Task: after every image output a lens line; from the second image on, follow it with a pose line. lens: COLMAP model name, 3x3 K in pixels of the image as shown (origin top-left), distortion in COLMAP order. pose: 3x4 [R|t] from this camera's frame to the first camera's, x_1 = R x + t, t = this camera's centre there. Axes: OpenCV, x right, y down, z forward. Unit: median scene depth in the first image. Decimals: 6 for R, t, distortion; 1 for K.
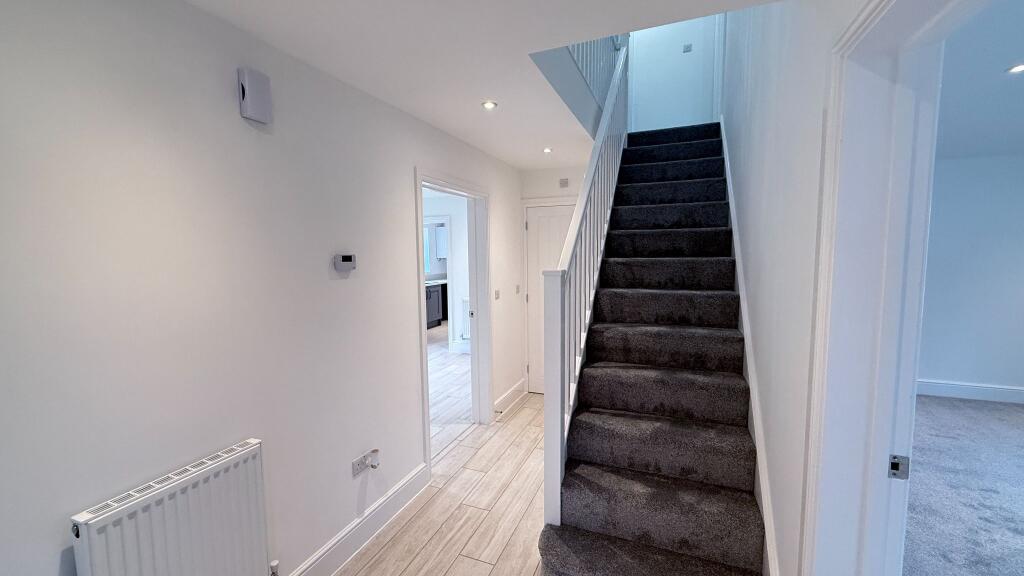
lens RADIAL K [[407.0, 0, 510.0], [0, 407.0, 287.8], [0, 0, 1]] dist [0.000538, 0.000174]
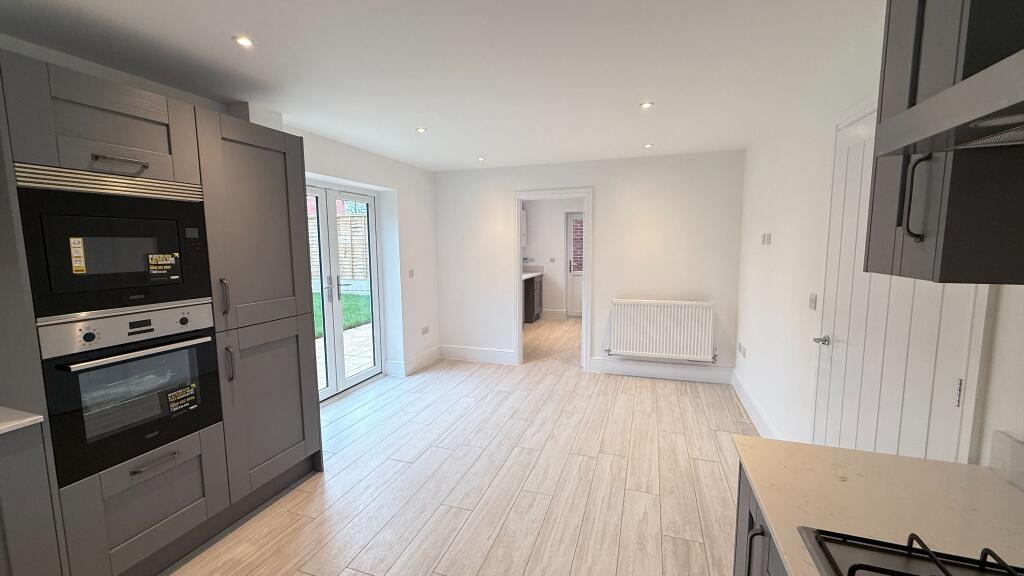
lens RADIAL K [[407.0, 0, 510.0], [0, 407.0, 287.8], [0, 0, 1]] dist [0.000538, 0.000174]
pose [[0.998393, -0.003521, 0.056552, -0.770141], [0.002428, 0.999809, 0.019387, -0.024868], [-0.056609, -0.019219, 0.998211, 0.627182]]
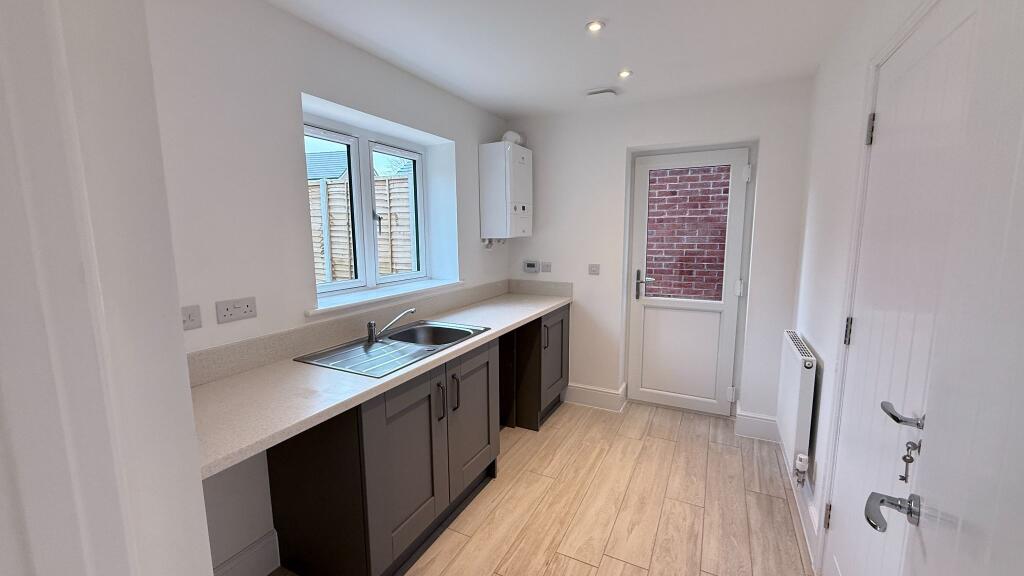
lens RADIAL K [[407.0, 0, 510.0], [0, 407.0, 287.8], [0, 0, 1]] dist [0.000538, 0.000174]
pose [[0.995758, 0.016311, -0.090554, -0.435748], [-0.011806, 0.998676, 0.050064, -0.171235], [0.091251, -0.048782, 0.994632, 2.315955]]
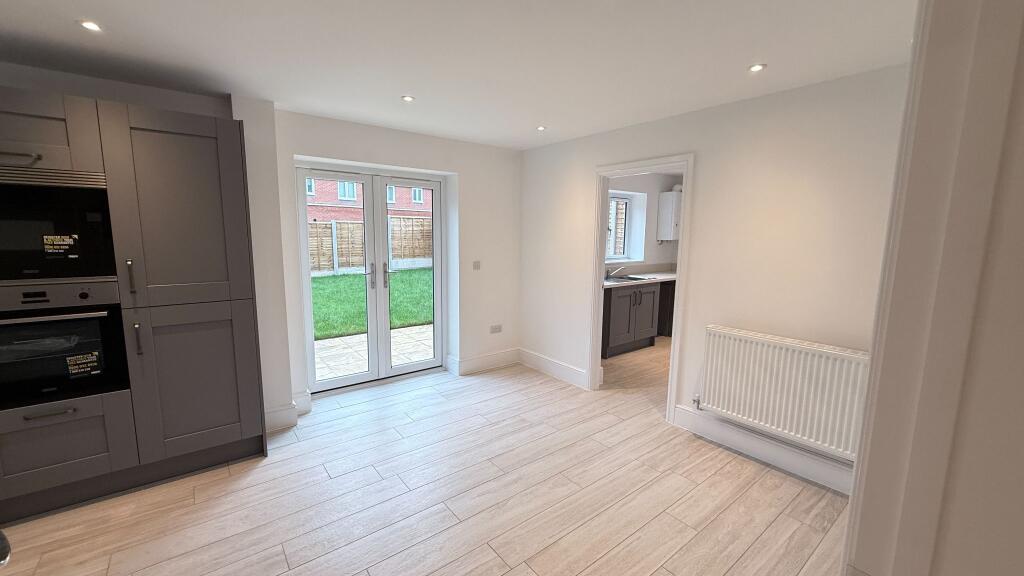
lens RADIAL K [[407.0, 0, 510.0], [0, 407.0, 287.8], [0, 0, 1]] dist [0.000538, 0.000174]
pose [[0.867811, 0.091660, -0.488368, -0.199192], [-0.068388, 0.995518, 0.065321, -0.077815], [0.492167, -0.023288, 0.870190, 1.071696]]
